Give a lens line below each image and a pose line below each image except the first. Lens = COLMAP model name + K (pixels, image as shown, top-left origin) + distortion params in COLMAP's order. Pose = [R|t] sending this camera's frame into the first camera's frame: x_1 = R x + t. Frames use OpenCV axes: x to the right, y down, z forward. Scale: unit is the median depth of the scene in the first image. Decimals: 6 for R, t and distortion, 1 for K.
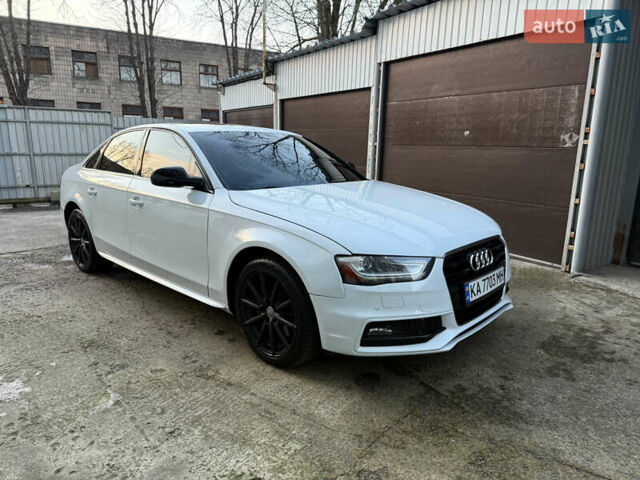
lens RADIAL K [[447.9, 0, 321.0], [0, 447.9, 239.6], [0, 0, 1]] dist [0.043274, -0.052699]
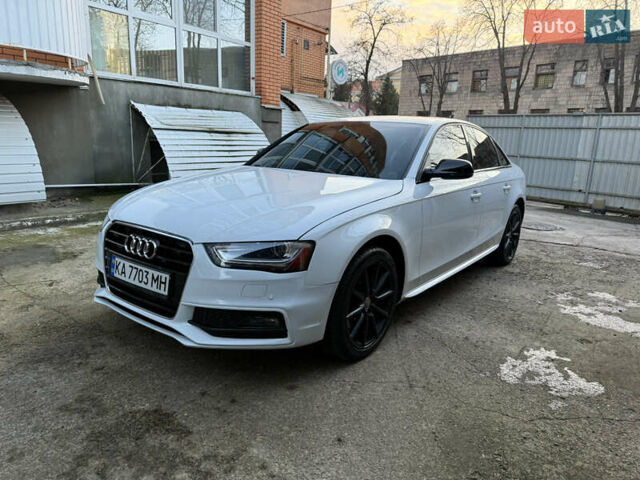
lens RADIAL K [[447.9, 0, 321.0], [0, 447.9, 239.6], [0, 0, 1]] dist [0.043274, -0.052699]
pose [[0.095414, 0.210176, -0.972997, 0.324591], [-0.243641, 0.952657, 0.181890, -0.056713], [0.965161, 0.219707, 0.142104, 0.312328]]
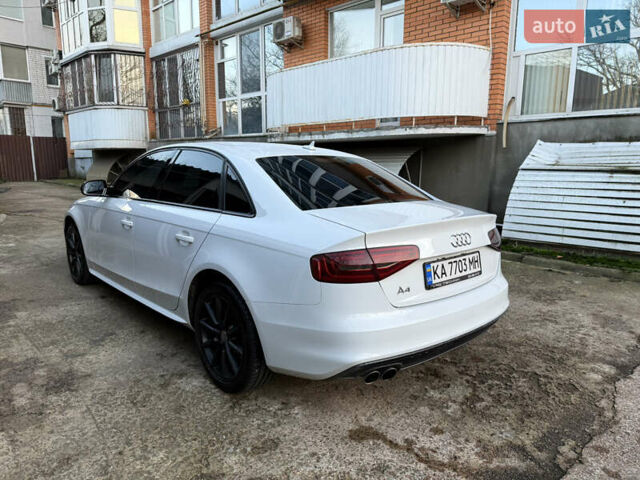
lens RADIAL K [[449.7, 0, 323.8], [0, 449.7, 239.2], [0, 0, 1]] dist [0.040607, -0.051735]
pose [[-0.996794, -0.042669, 0.067680, -0.191147], [-0.014920, 0.930214, 0.366715, -0.171252], [-0.078604, 0.364530, -0.927868, 0.785818]]
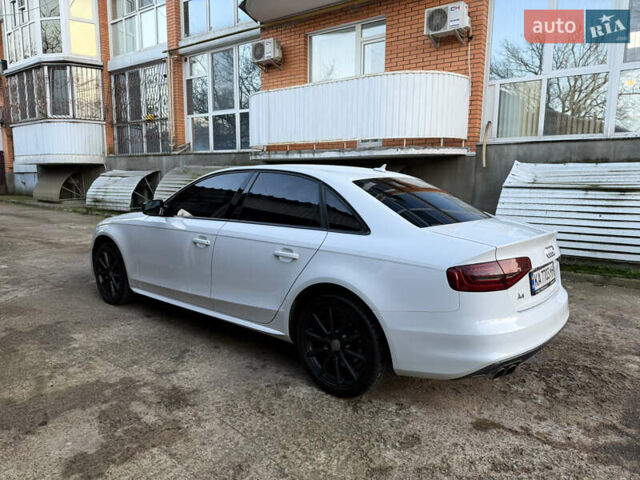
lens RADIAL K [[447.9, 0, 321.0], [0, 447.9, 239.6], [0, 0, 1]] dist [0.043274, -0.052699]
pose [[-0.997537, -0.024726, -0.065632, -0.089539], [-0.045310, 0.941496, 0.333964, -0.177654], [0.053535, 0.336116, -0.940298, 0.809429]]
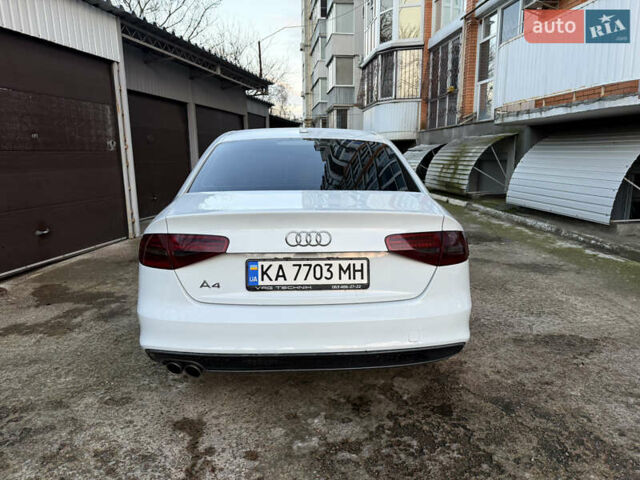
lens RADIAL K [[449.0, 0, 320.0], [0, 449.0, 240.0], [0, 0, 1]] dist [0.054146, -0.065522]
pose [[-0.714800, -0.146576, 0.683796, -0.380172], [0.138606, 0.928697, 0.343962, -0.148568], [-0.685456, 0.340642, -0.643516, 0.678199]]
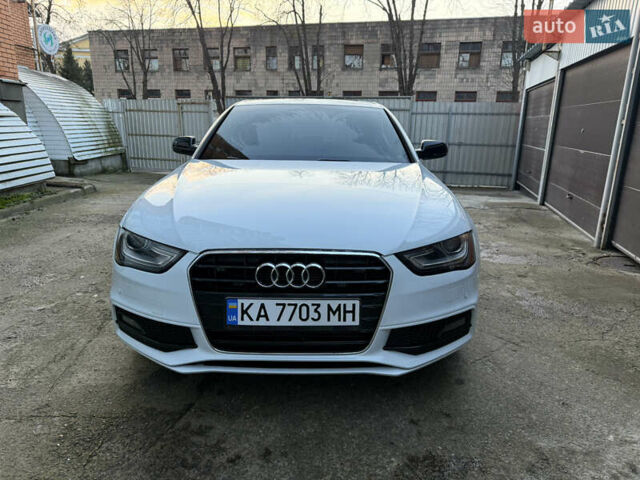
lens RADIAL K [[447.9, 0, 321.0], [0, 447.9, 239.6], [0, 0, 1]] dist [0.043274, -0.052699]
pose [[0.676481, 0.177564, -0.714734, 0.221608], [-0.160585, 0.982711, 0.092148, -0.020313], [0.718739, 0.052439, 0.693300, 0.144559]]
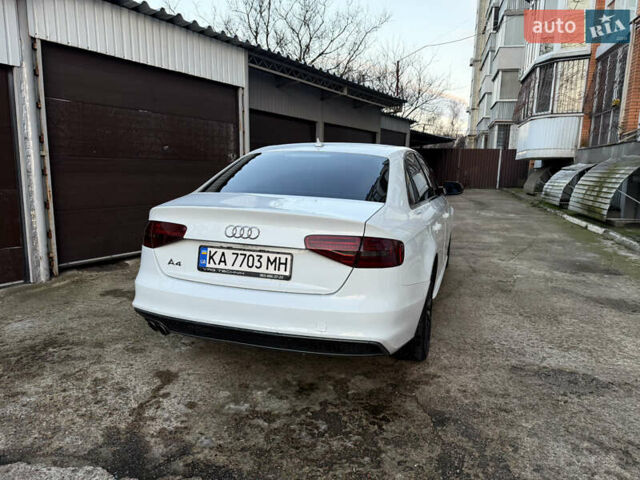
lens RADIAL K [[447.9, 0, 321.0], [0, 447.9, 239.6], [0, 0, 1]] dist [0.043274, -0.052699]
pose [[-0.418838, -0.171549, 0.891709, -0.466919], [0.159348, 0.952870, 0.258161, -0.133157], [-0.893970, 0.250220, -0.371762, 0.608932]]
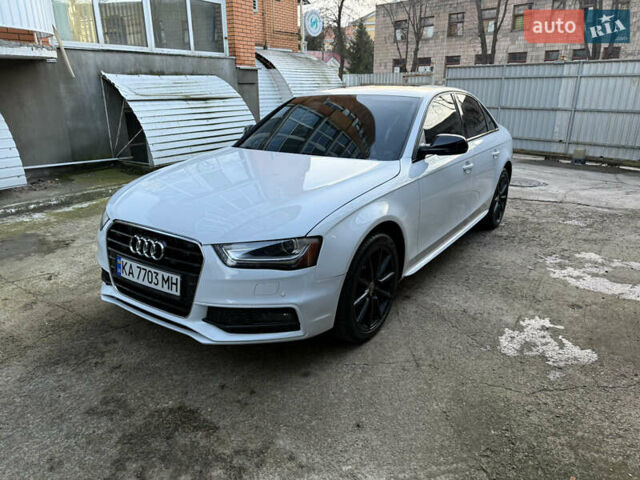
lens RADIAL K [[448.4, 0, 316.2], [0, 448.4, 240.9], [0, 0, 1]] dist [0.047792, -0.061475]
pose [[0.141088, 0.301349, -0.943018, 0.322004], [-0.201071, 0.941415, 0.270754, -0.072339], [0.969363, 0.151414, 0.193415, 0.295817]]
